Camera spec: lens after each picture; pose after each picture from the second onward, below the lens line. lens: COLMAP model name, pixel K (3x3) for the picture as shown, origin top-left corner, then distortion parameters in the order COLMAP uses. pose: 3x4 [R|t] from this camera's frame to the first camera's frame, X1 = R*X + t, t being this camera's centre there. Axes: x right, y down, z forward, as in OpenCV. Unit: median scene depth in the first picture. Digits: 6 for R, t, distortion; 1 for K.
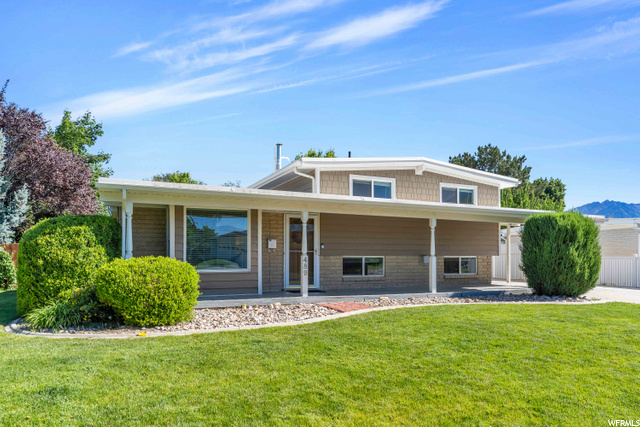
lens RADIAL K [[408.0, 0, 322.4], [0, 408.0, 212.2], [0, 0, 1]] dist [-0.001285, -0.000042]
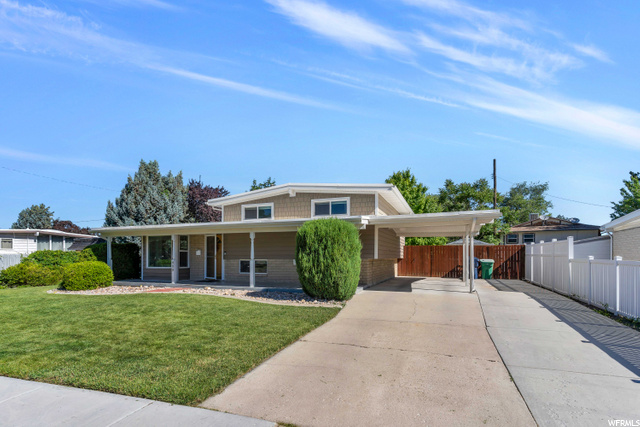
lens RADIAL K [[302.4, 0, 318.4], [0, 302.4, 215.5], [0, 0, 1]] dist [-0.001777, 0.000064]
pose [[0.725896, -0.097810, -0.680814, 1.034670], [0.079999, 0.995125, -0.057669, 0.032983], [0.683136, -0.012602, 0.730182, 0.384472]]
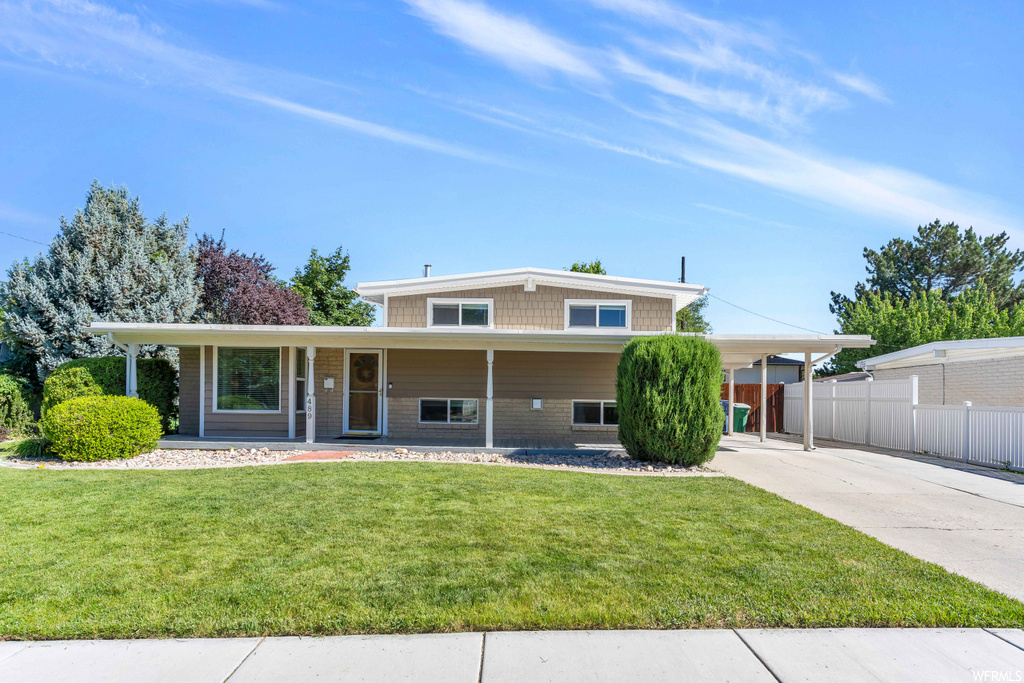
lens RADIAL K [[510.8, 0, 512.0], [0, 510.8, 341.5], [0, 0, 1]] dist [0.005955, 0.000191]
pose [[0.909739, -0.033925, -0.413793, 0.648571], [0.032867, 0.999413, -0.009677, 0.009845], [0.413878, -0.004796, 0.910320, 0.137919]]
